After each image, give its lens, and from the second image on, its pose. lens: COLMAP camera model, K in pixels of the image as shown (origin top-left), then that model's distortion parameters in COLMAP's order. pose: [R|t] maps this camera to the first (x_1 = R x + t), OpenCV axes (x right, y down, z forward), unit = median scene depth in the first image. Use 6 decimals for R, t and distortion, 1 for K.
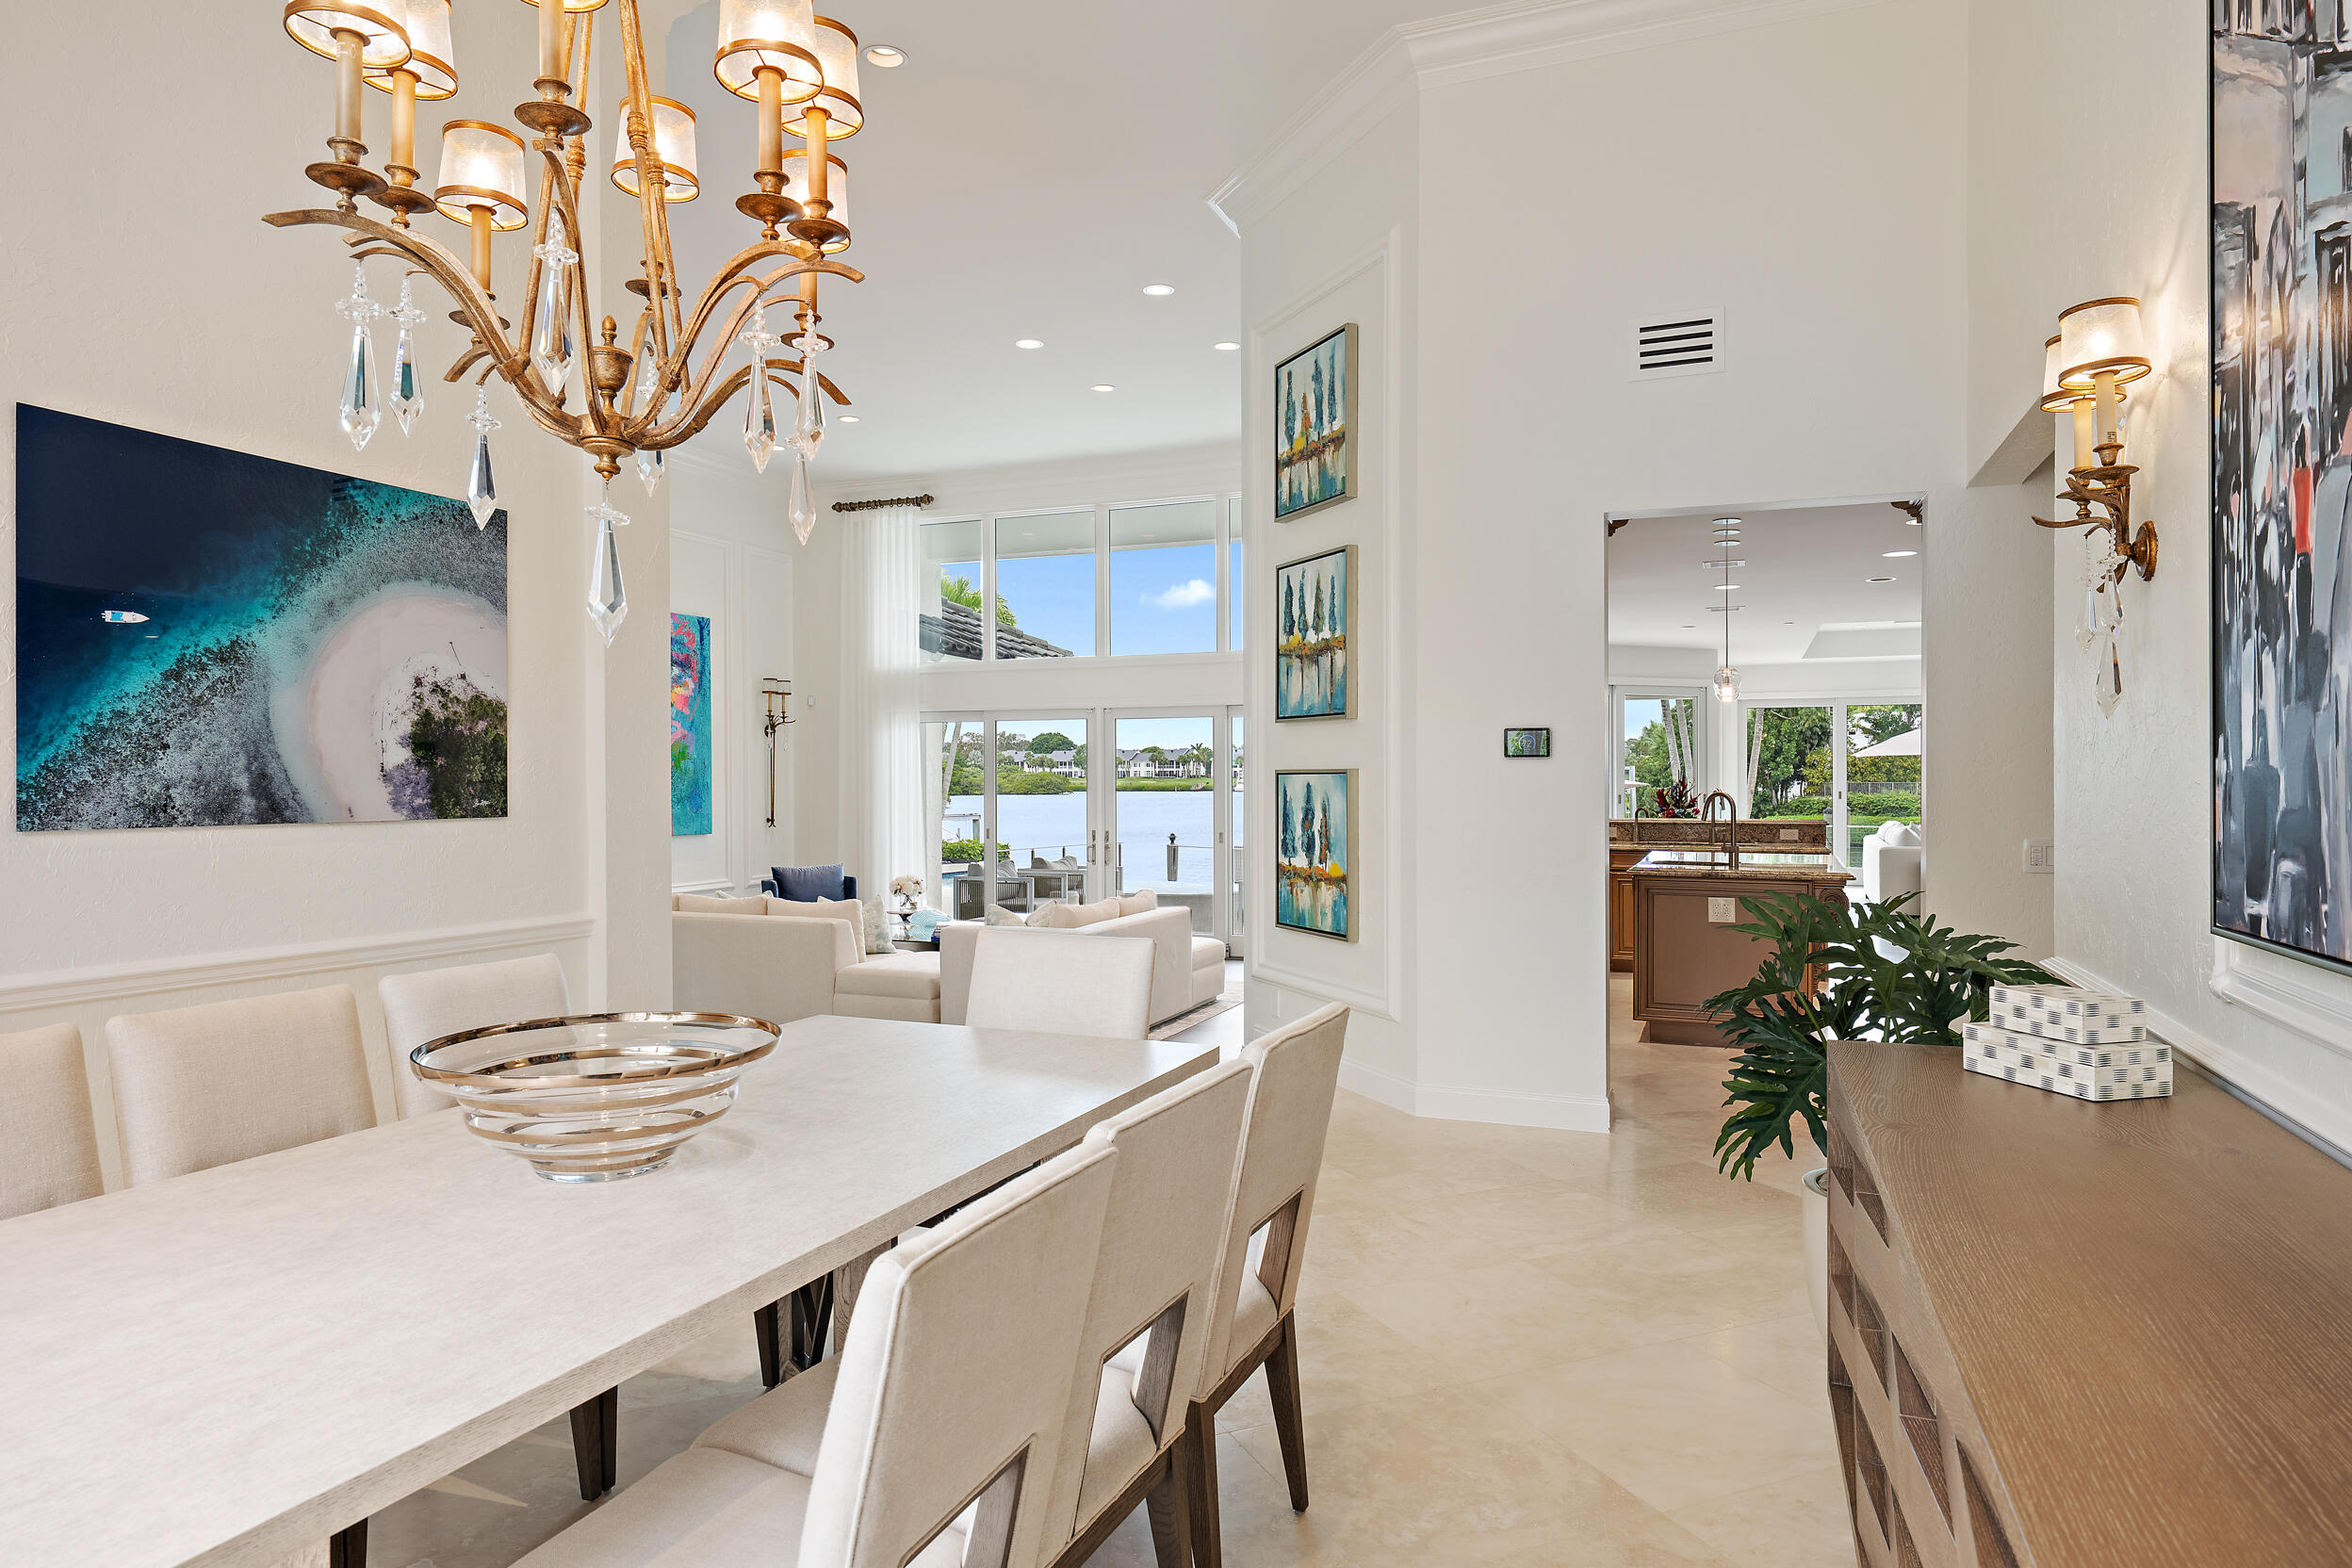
lens RADIAL K [[1390.5, 0, 1176.0], [0, 1390.5, 784.0], [0, 0, 1]] dist [0.003826, 0.000543]
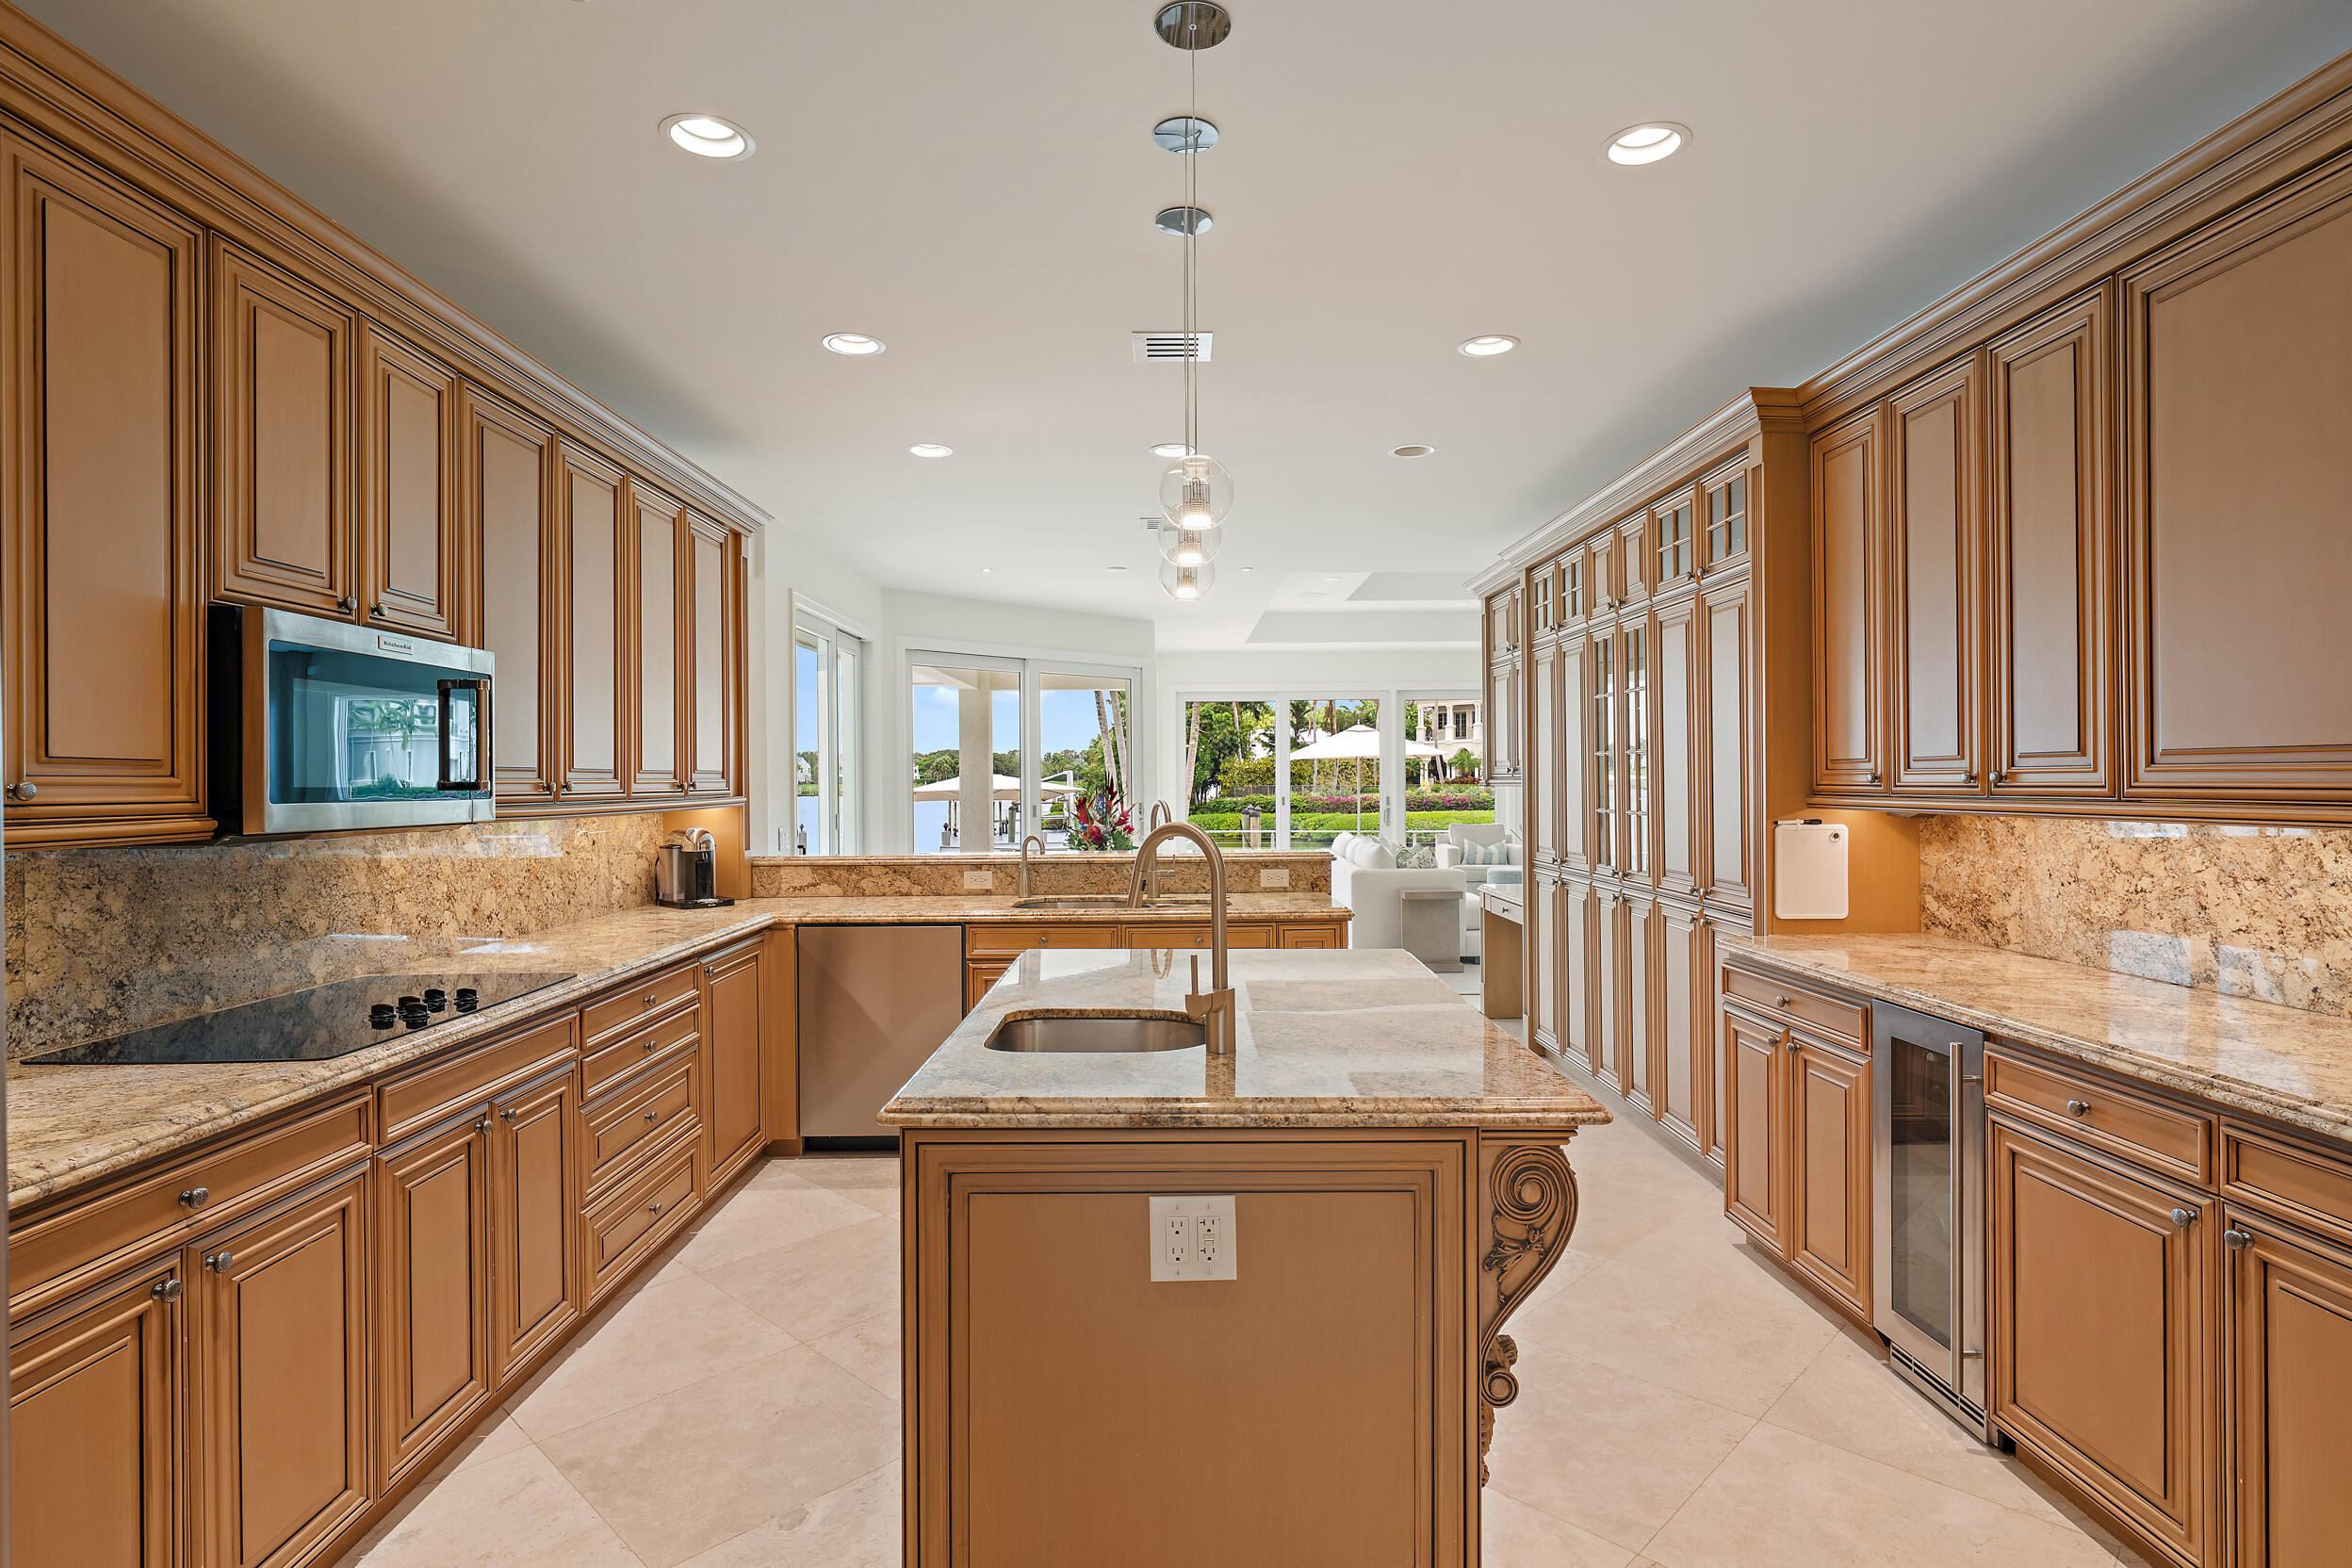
lens RADIAL K [[1204.1, 0, 1176.0], [0, 1204.1, 784.0], [0, 0, 1]] dist [0.000568, 0.000038]
pose [[0.924131, -0.004235, 0.382054, 0.142451], [0.005712, 0.999980, -0.002732, -0.001436], [-0.382034, 0.004707, 0.924136, 0.373371]]
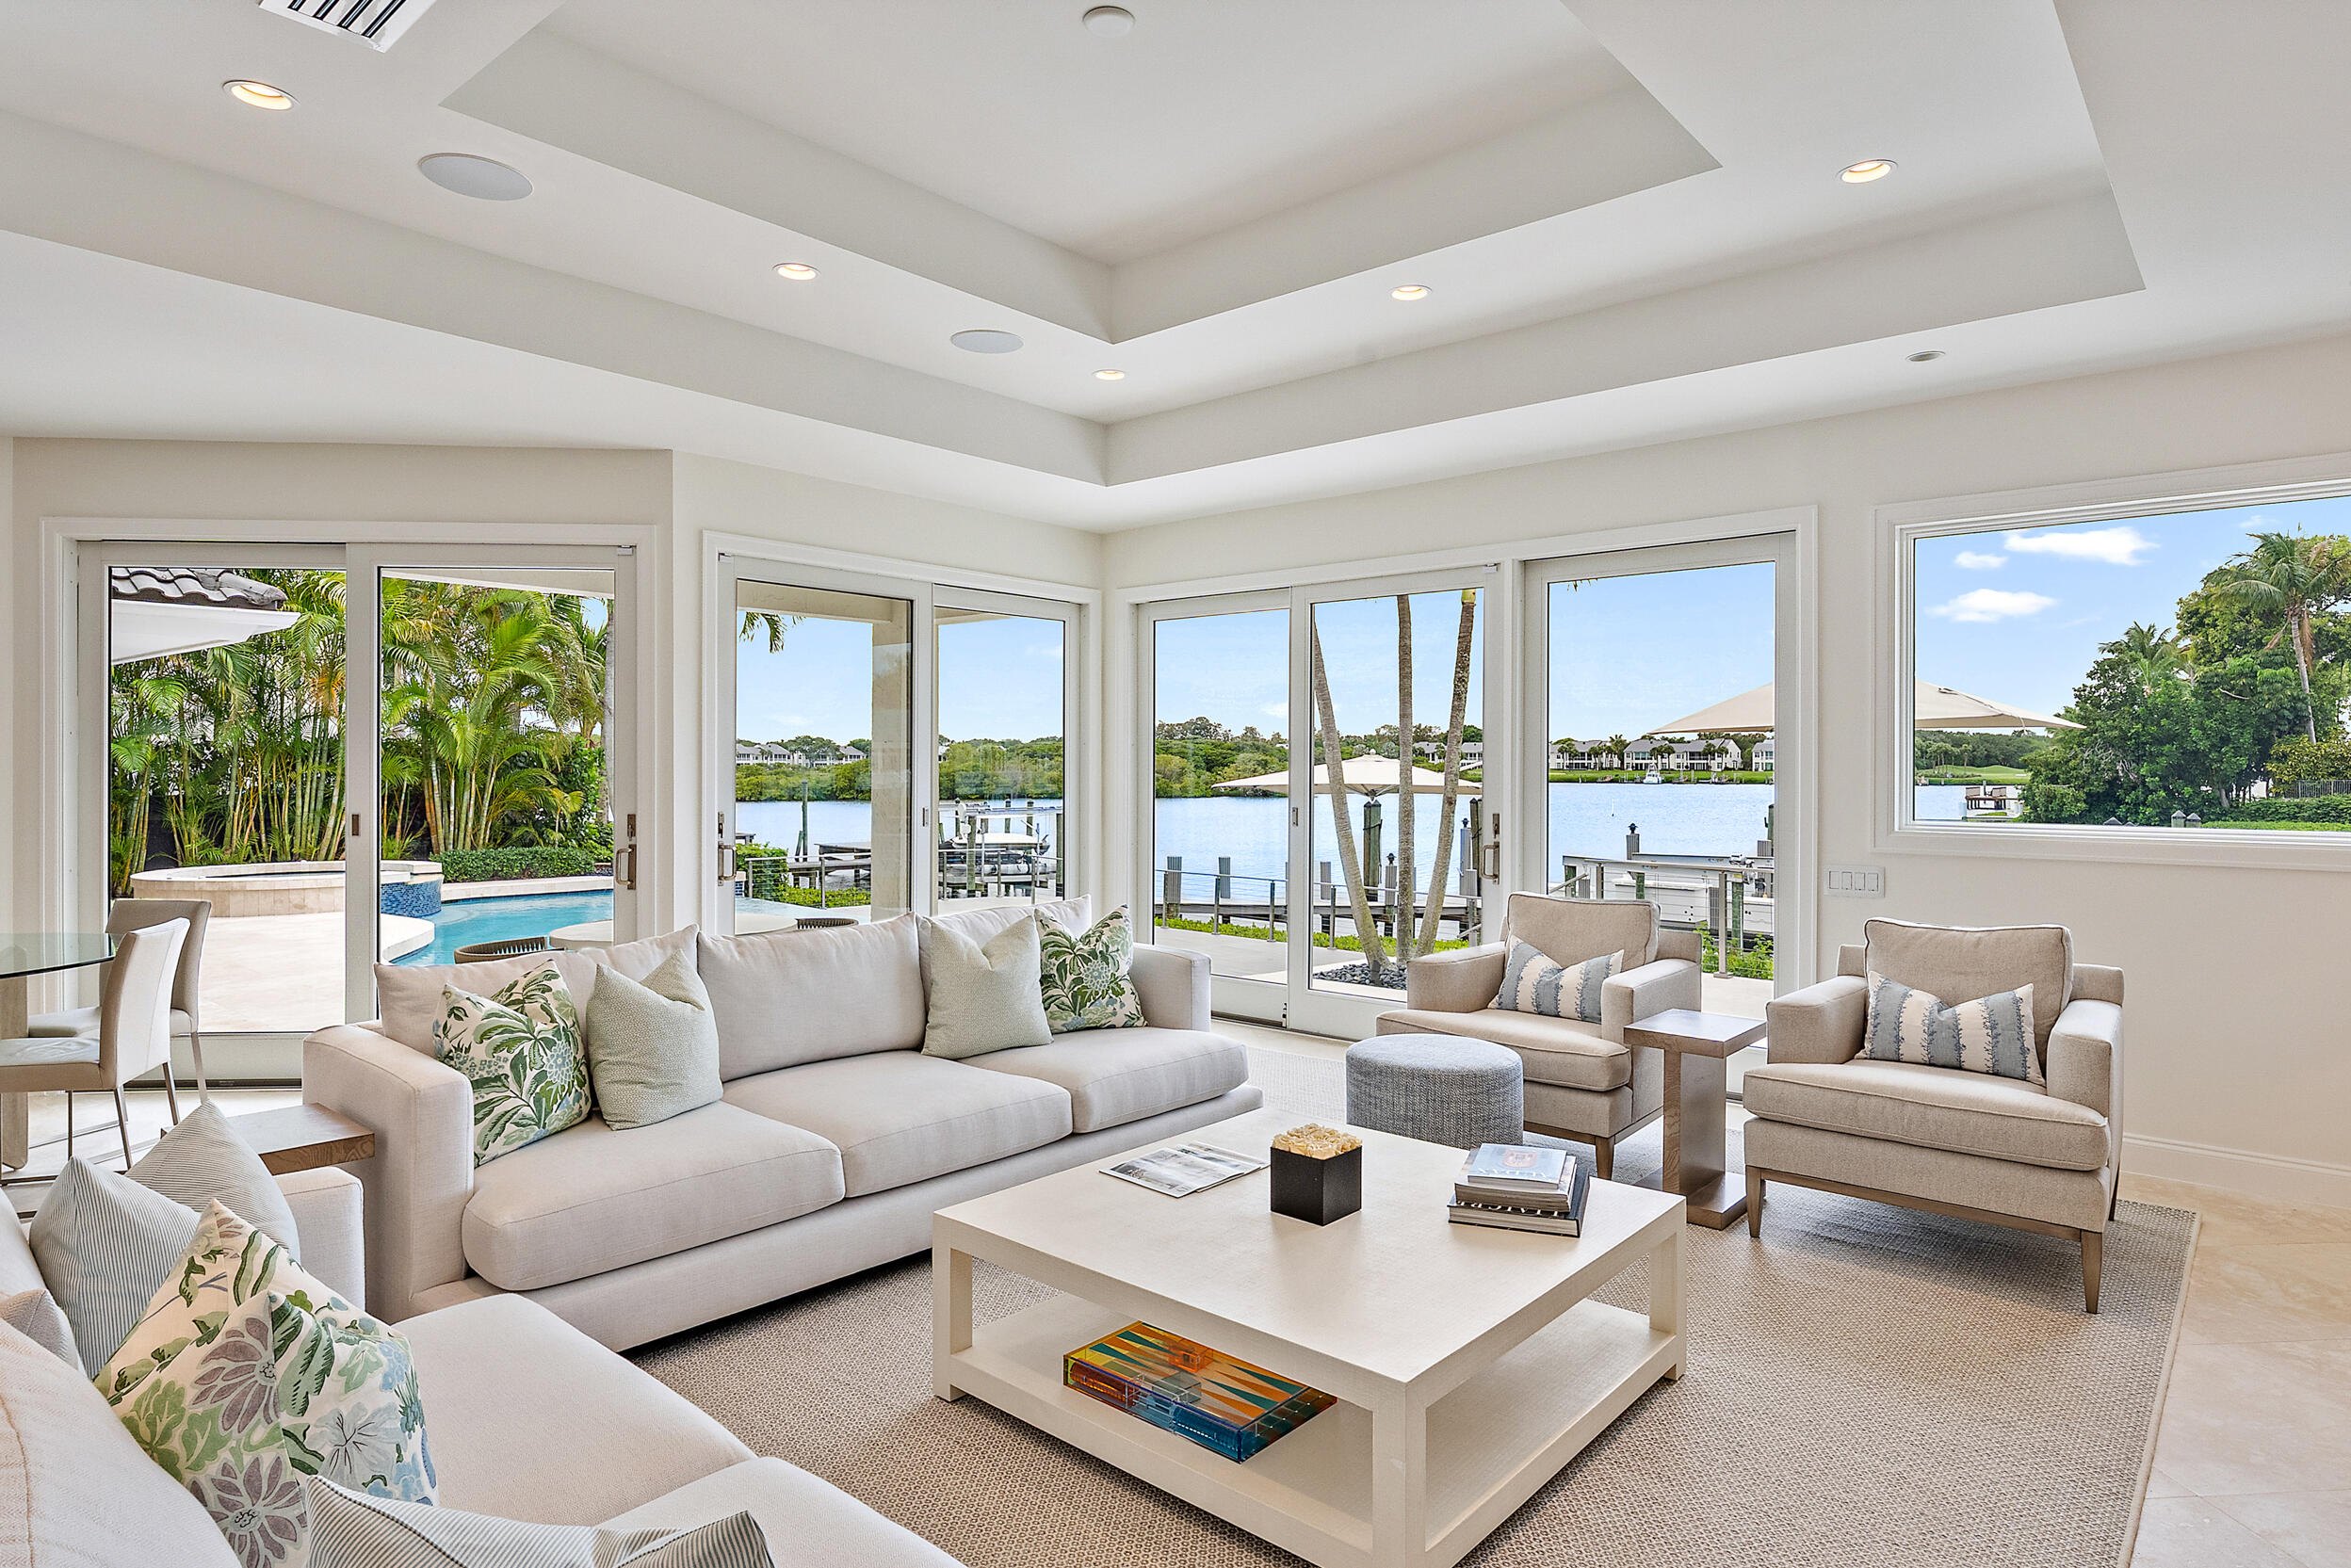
lens RADIAL K [[1303.8, 0, 1183.0], [0, 1303.8, 776.4], [0, 0, 1]] dist [0.000191, 0.000435]
pose [[0.947981, 0.007301, -0.318242, 0.685844], [-0.006792, 0.999973, 0.002712, -0.005884], [0.318253, -0.000409, 0.948006, 0.731986]]
